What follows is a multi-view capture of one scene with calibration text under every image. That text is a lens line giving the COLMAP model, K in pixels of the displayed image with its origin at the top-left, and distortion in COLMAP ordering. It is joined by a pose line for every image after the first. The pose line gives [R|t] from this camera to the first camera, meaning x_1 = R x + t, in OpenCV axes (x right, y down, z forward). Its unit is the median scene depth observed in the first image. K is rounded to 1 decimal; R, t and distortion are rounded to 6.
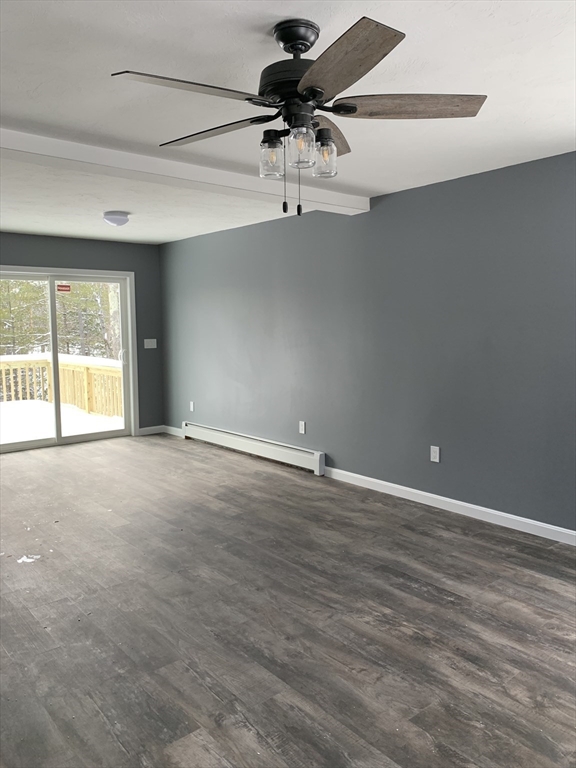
lens RADIAL K [[589.9, 0, 288.0], [0, 589.9, 384.0], [0, 0, 1]] dist [0.003840, -0.004284]
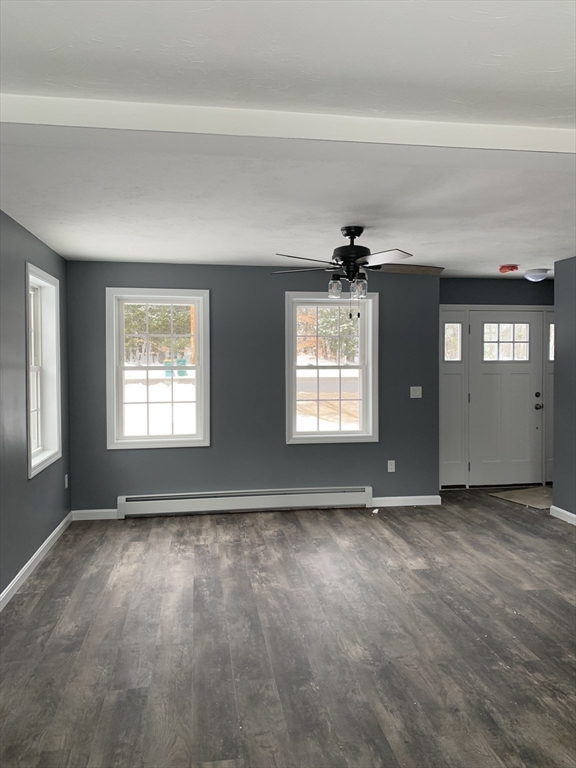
lens RADIAL K [[589.9, 0, 288.0], [0, 589.9, 384.0], [0, 0, 1]] dist [0.003840, -0.004284]
pose [[-0.853992, -0.011259, 0.520165, -0.842774], [0.064191, 0.989847, 0.126813, -0.341280], [-0.516311, 0.141687, -0.844599, 2.862790]]
